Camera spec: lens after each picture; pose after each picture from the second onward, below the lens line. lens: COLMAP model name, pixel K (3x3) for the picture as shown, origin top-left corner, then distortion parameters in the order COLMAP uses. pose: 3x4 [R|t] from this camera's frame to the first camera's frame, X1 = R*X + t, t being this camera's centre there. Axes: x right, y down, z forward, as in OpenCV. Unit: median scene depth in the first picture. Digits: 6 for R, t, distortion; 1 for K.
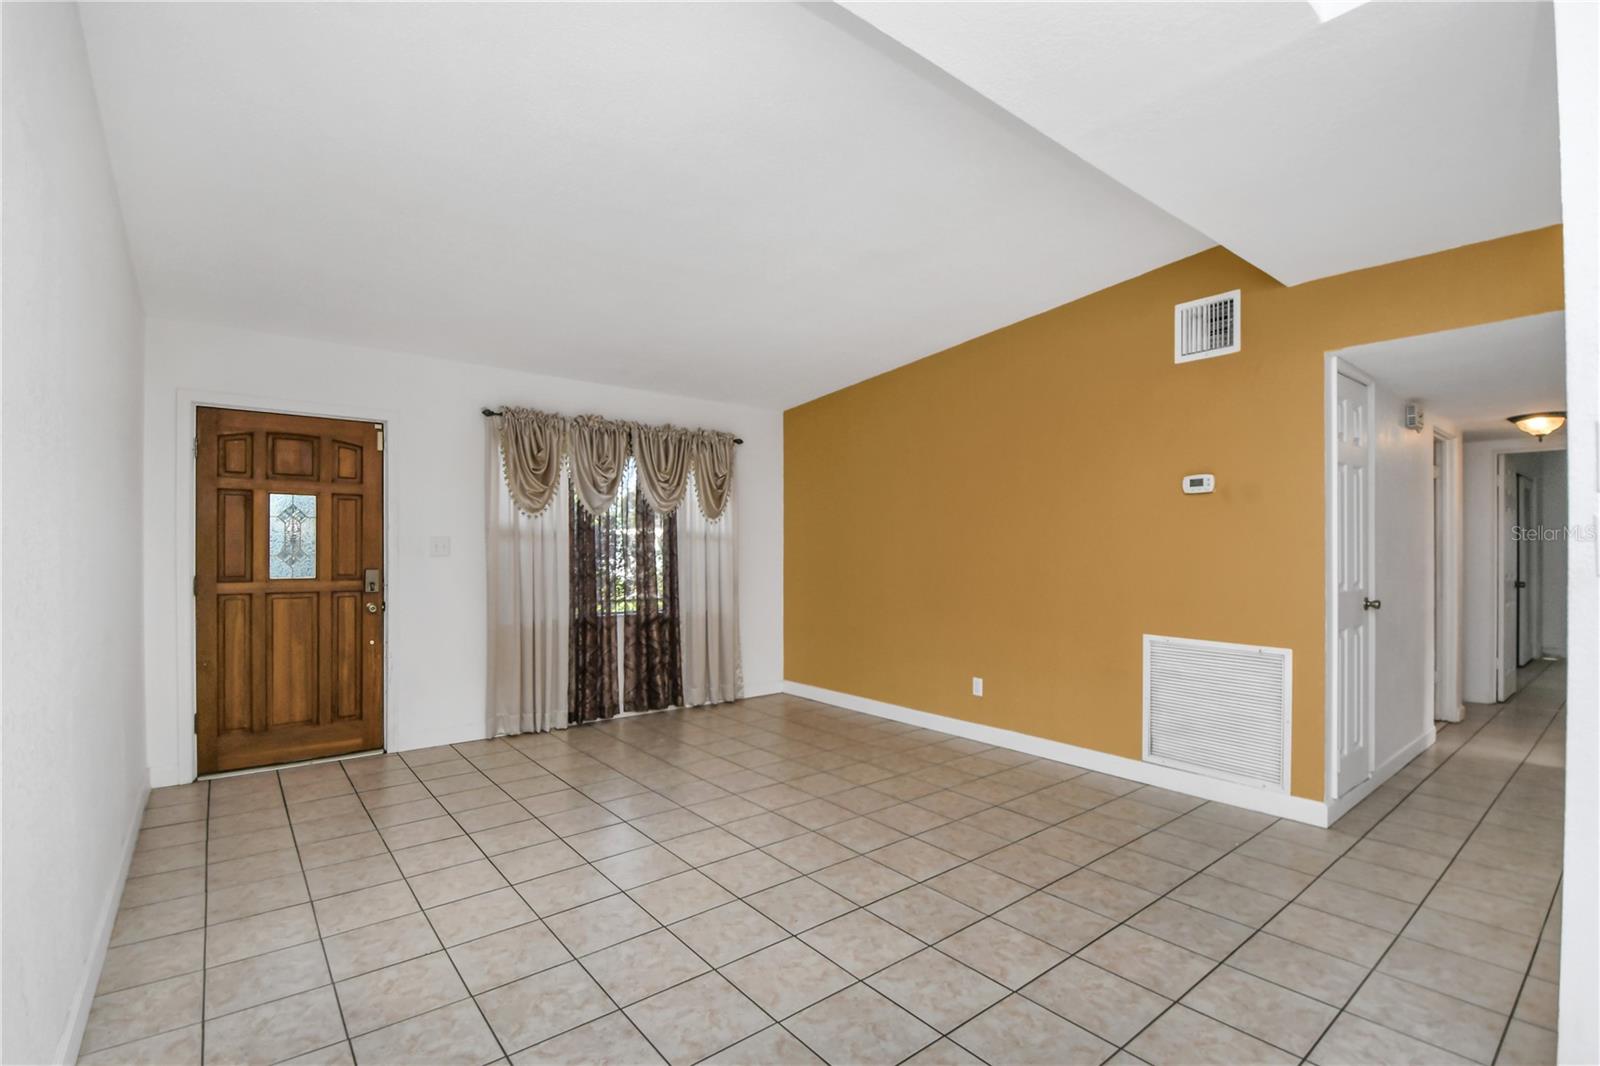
lens RADIAL K [[725.9, 0, 748.5], [0, 725.9, 558.3], [0, 0, 1]] dist [-0.024126, -0.006531]
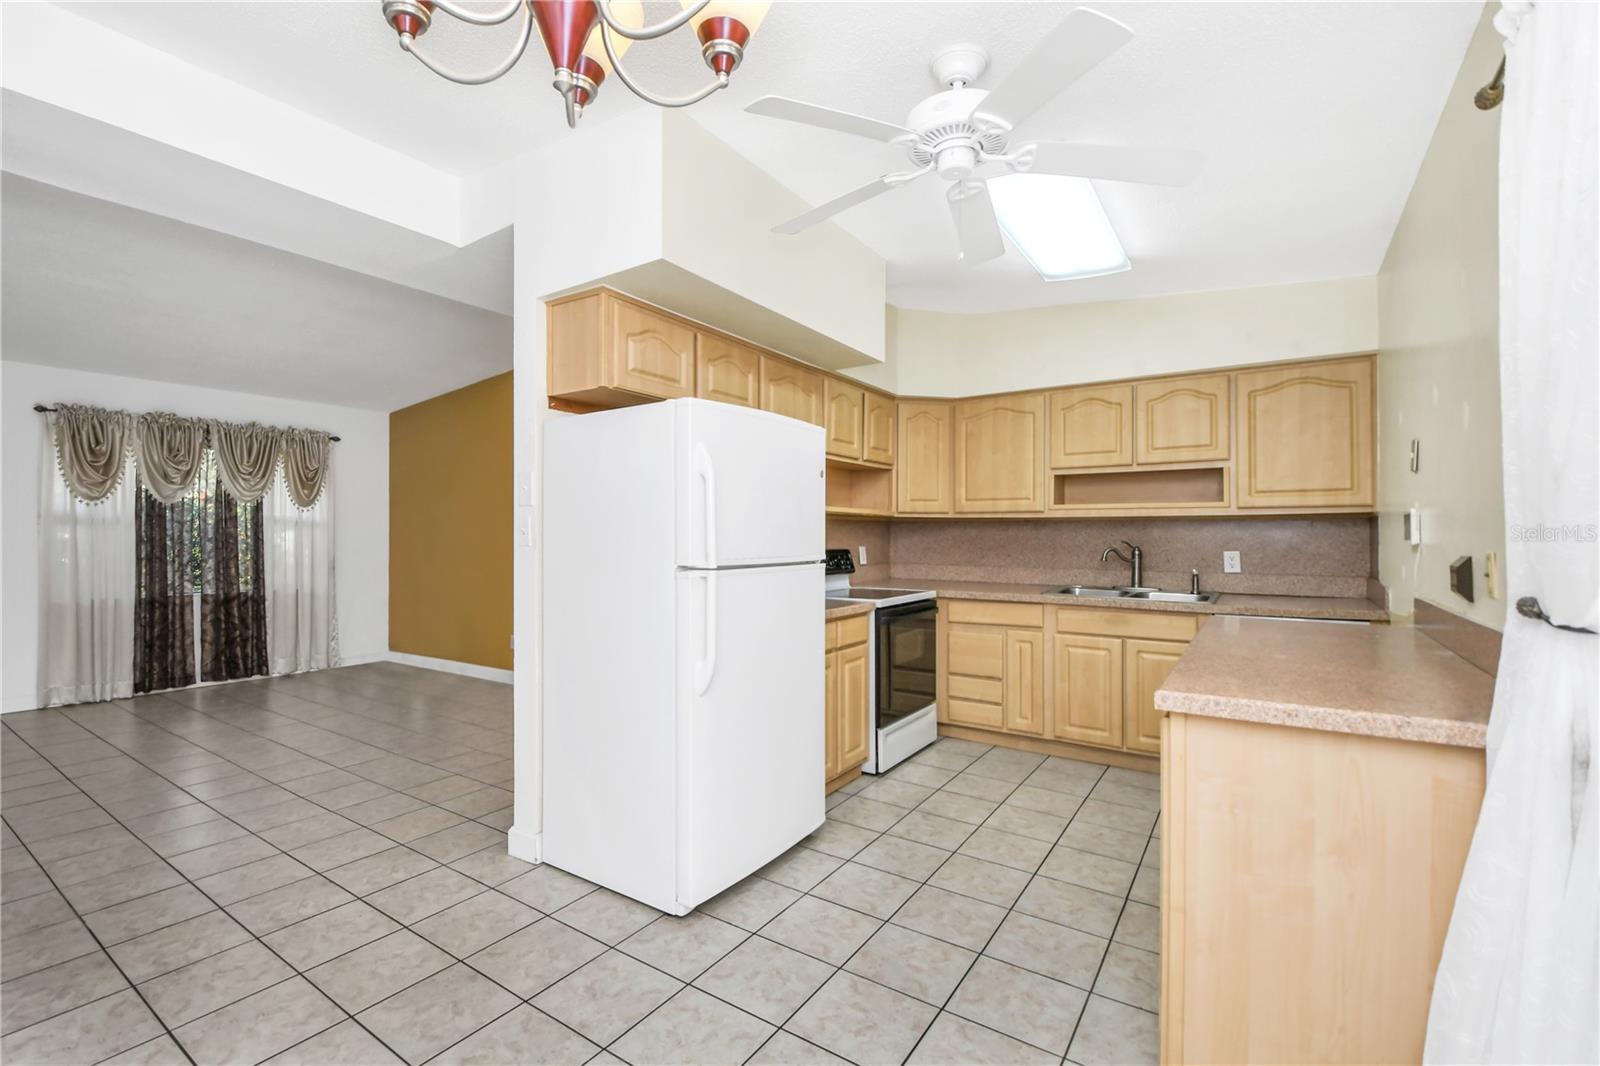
lens RADIAL K [[725.9, 0, 792.2], [0, 725.9, 535.1], [0, 0, 1]] dist [-0.024126, -0.006531]
pose [[0.950721, 0.002409, 0.310037, 0.356856], [-0.000289, 0.999976, -0.006885, -0.004229], [-0.310046, 0.006456, 0.950700, -0.316670]]
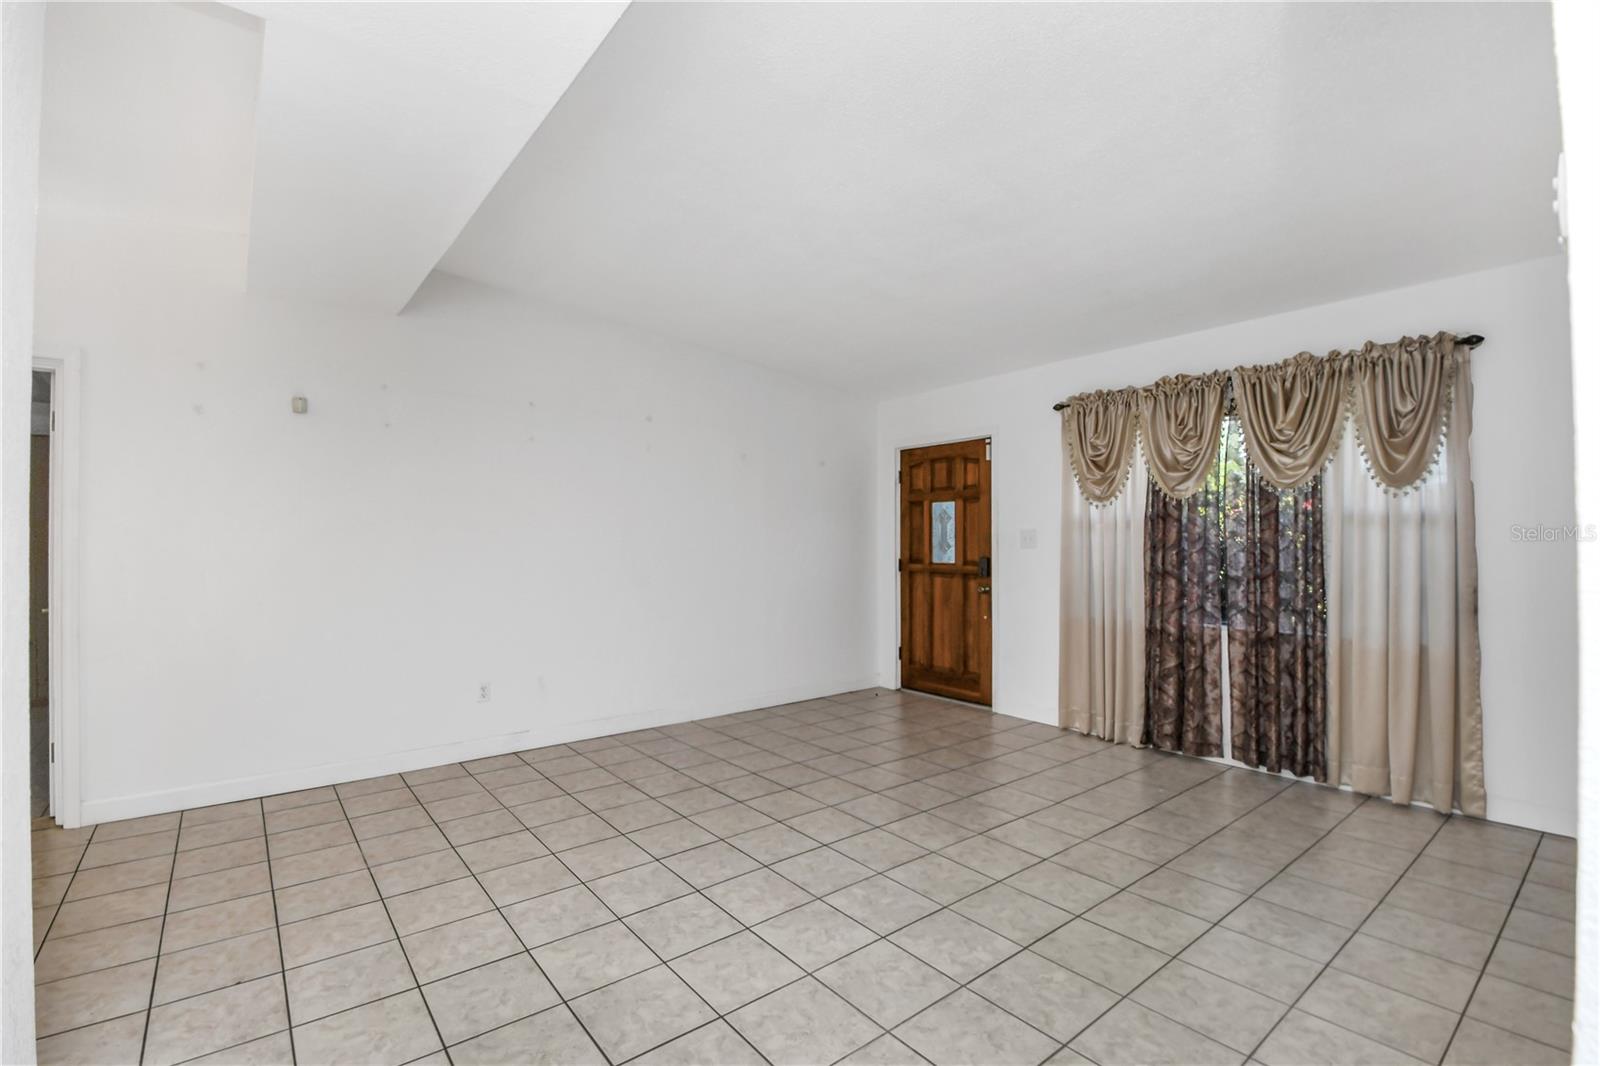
lens RADIAL K [[725.9, 0, 794.8], [0, 725.9, 540.1], [0, 0, 1]] dist [-0.024126, -0.006531]
pose [[-0.003757, -0.004953, -0.999981, 0.586330], [-0.010259, 0.999935, -0.004914, -0.004572], [0.999940, 0.010240, -0.003807, 0.564633]]
